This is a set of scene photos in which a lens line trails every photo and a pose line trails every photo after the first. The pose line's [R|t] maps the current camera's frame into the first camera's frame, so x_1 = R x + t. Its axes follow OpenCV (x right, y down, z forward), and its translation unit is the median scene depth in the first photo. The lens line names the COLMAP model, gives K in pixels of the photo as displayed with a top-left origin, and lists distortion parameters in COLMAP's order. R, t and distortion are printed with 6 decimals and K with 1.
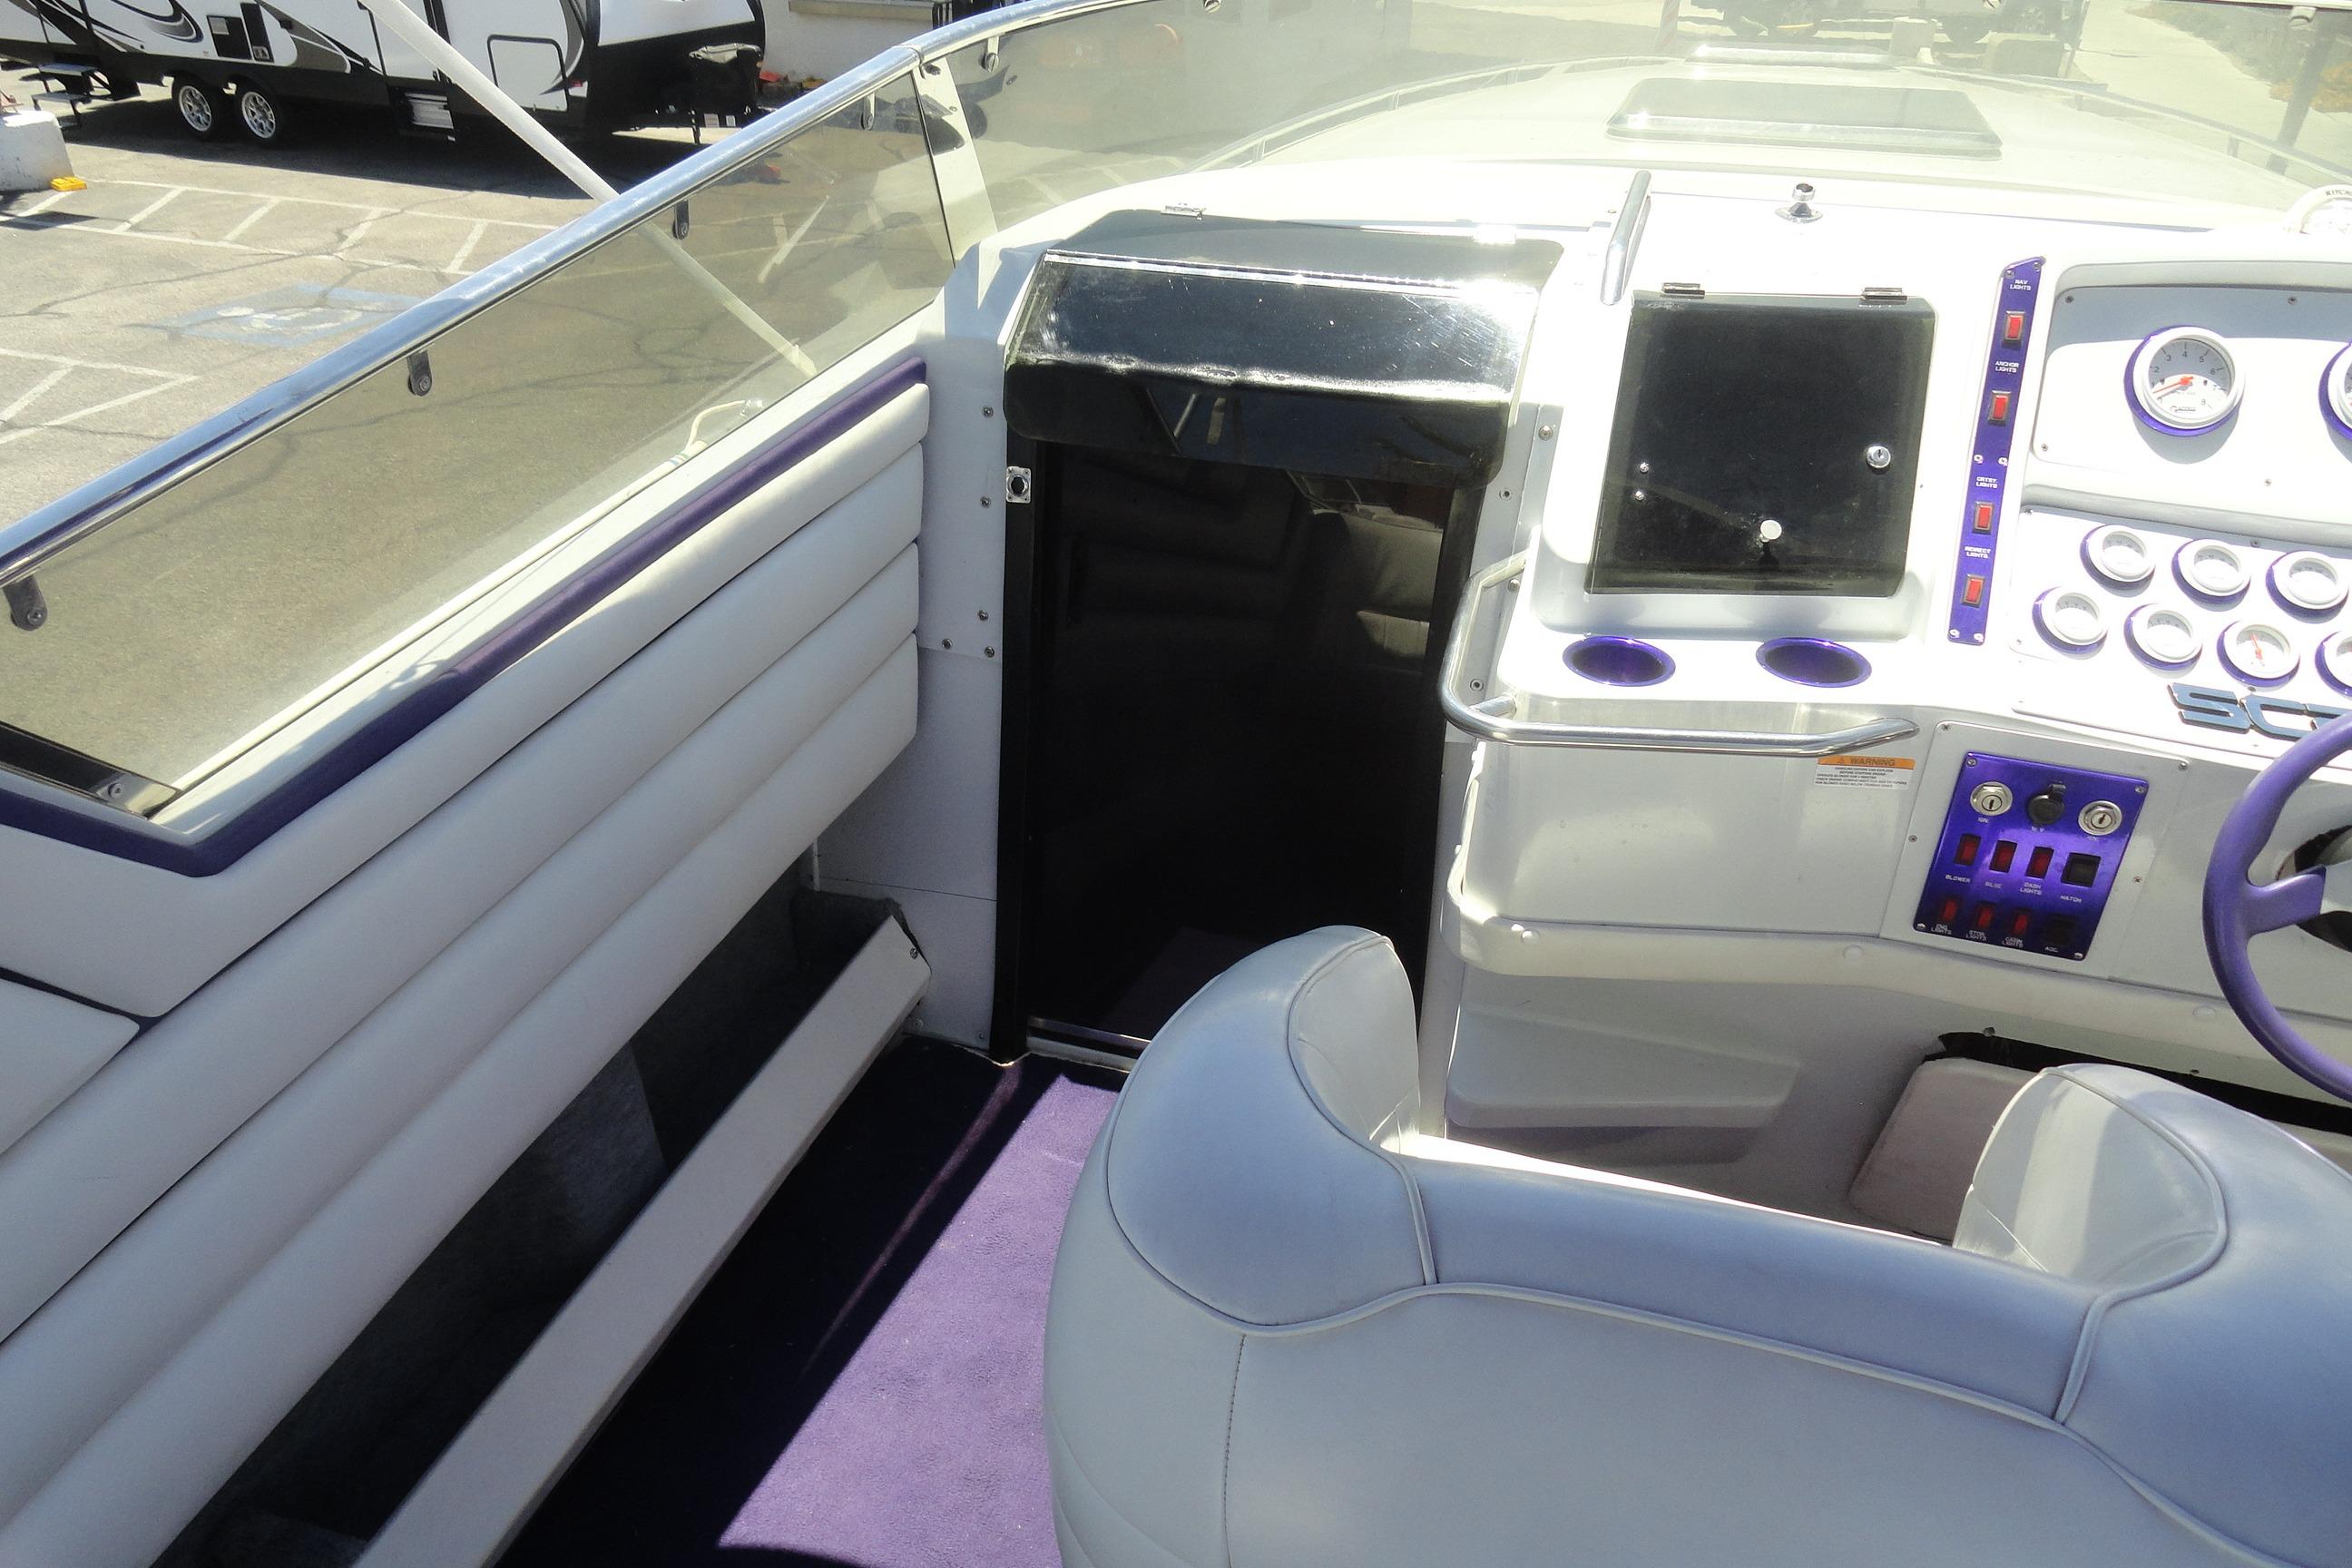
lens RADIAL K [[1608.7, 0, 1168.9], [0, 1608.7, 801.8], [0, 0, 1]] dist [-0.006322, 0.006903]
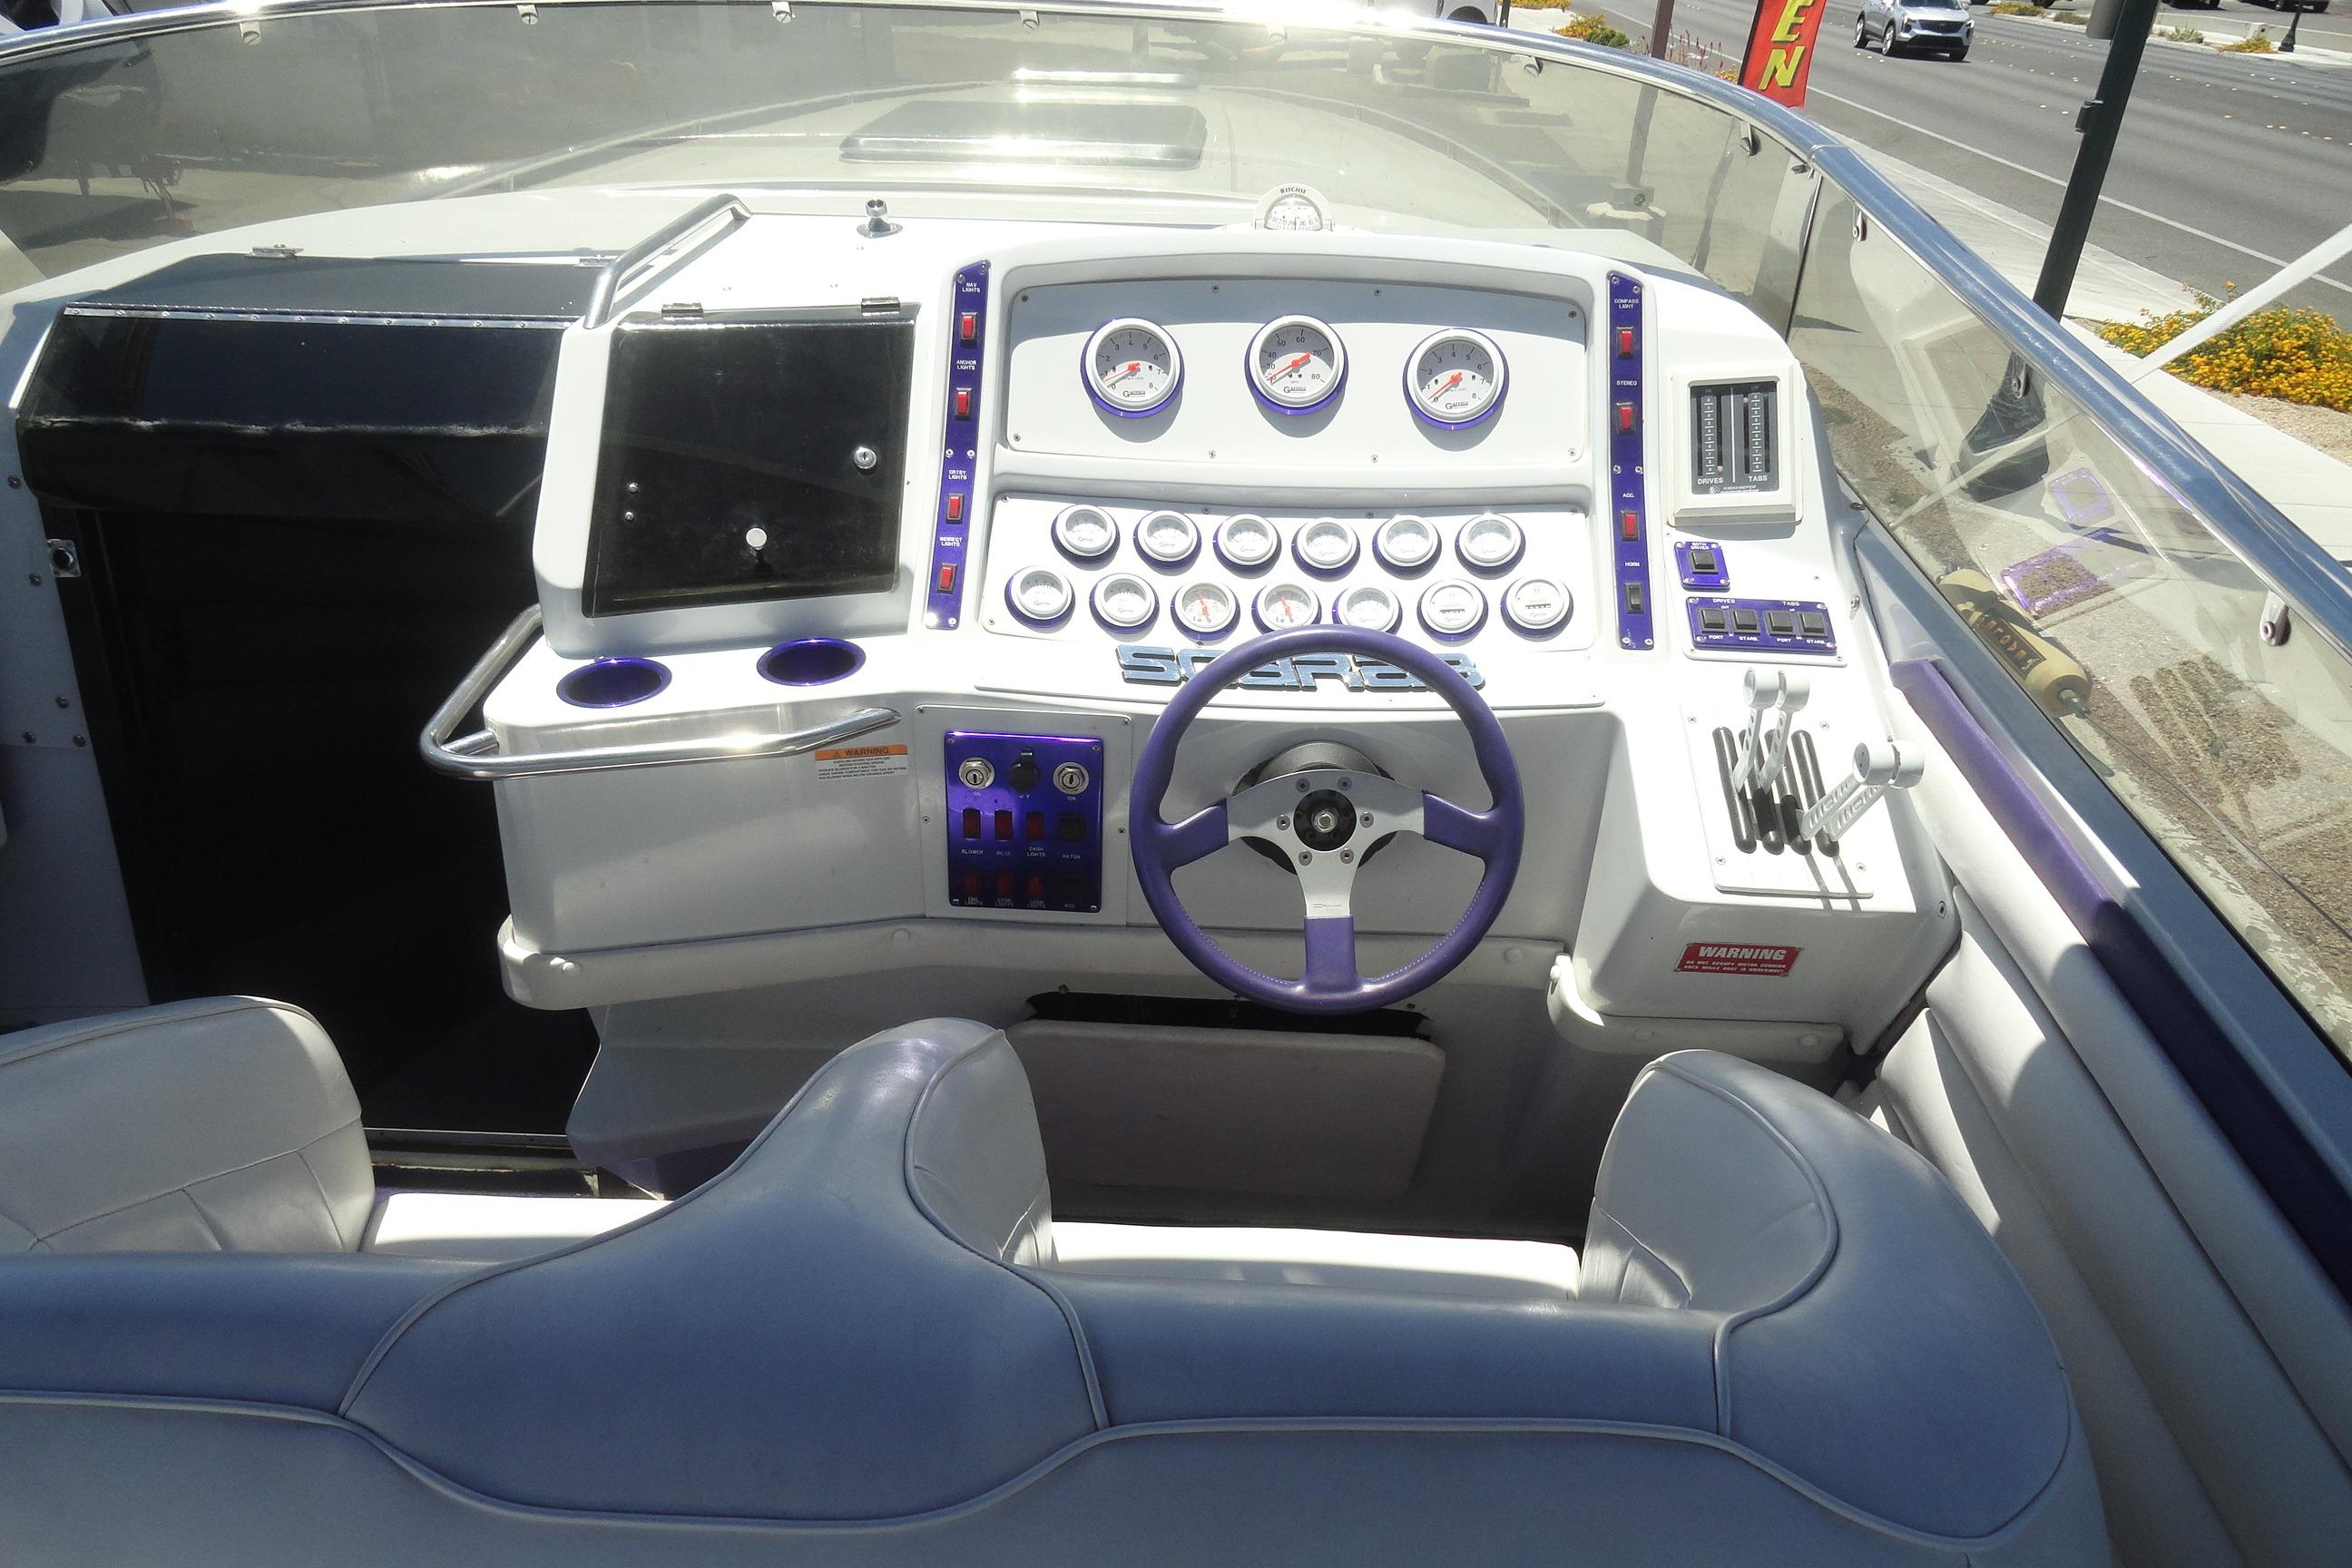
lens RADIAL K [[1608.7, 0, 1187.8], [0, 1608.7, 791.7], [0, 0, 1]] dist [-0.006322, 0.006903]
pose [[0.961717, -0.127801, 0.242419, 0.364473], [0.132656, 0.991155, -0.003742, 0.030476], [-0.239797, 0.035757, 0.970164, -0.050175]]
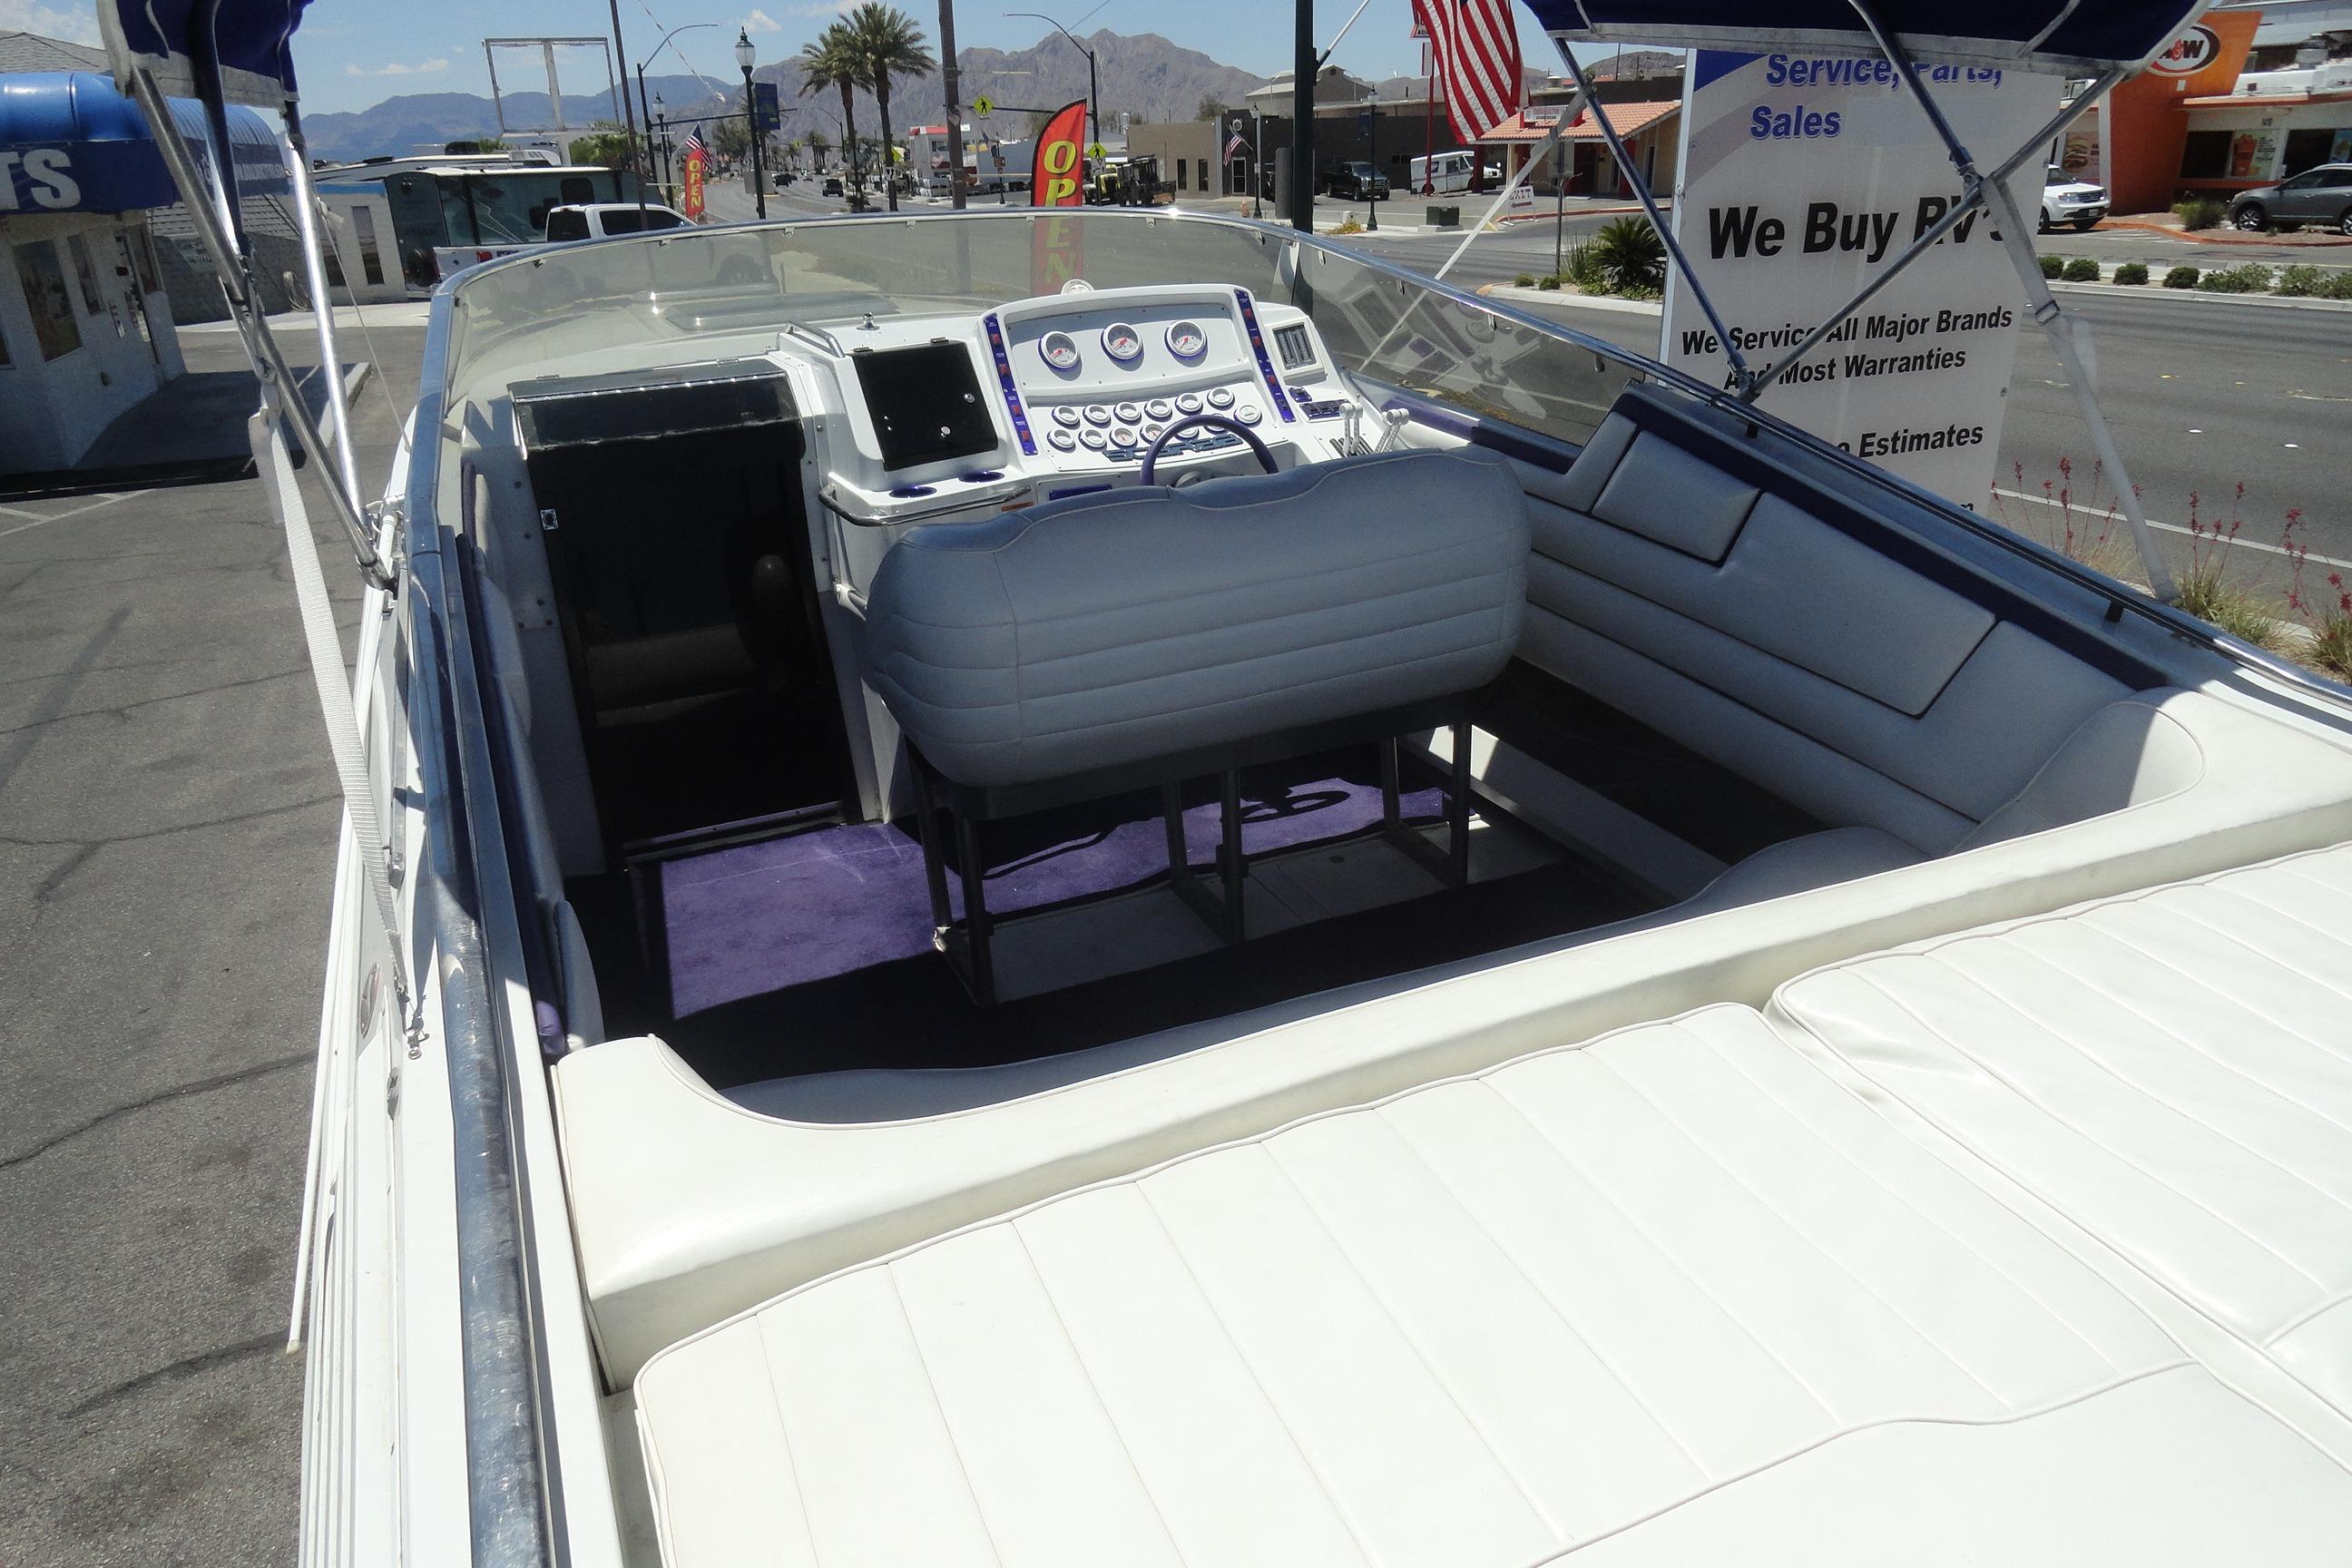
lens RADIAL K [[1608.7, 0, 1172.6], [0, 1608.7, 783.7], [0, 0, 1]] dist [-0.006322, 0.006903]
pose [[0.748574, -0.288910, 0.596798, -0.933725], [0.383469, 0.922920, -0.034206, 0.516817], [-0.540914, 0.254460, 0.801662, -0.945481]]
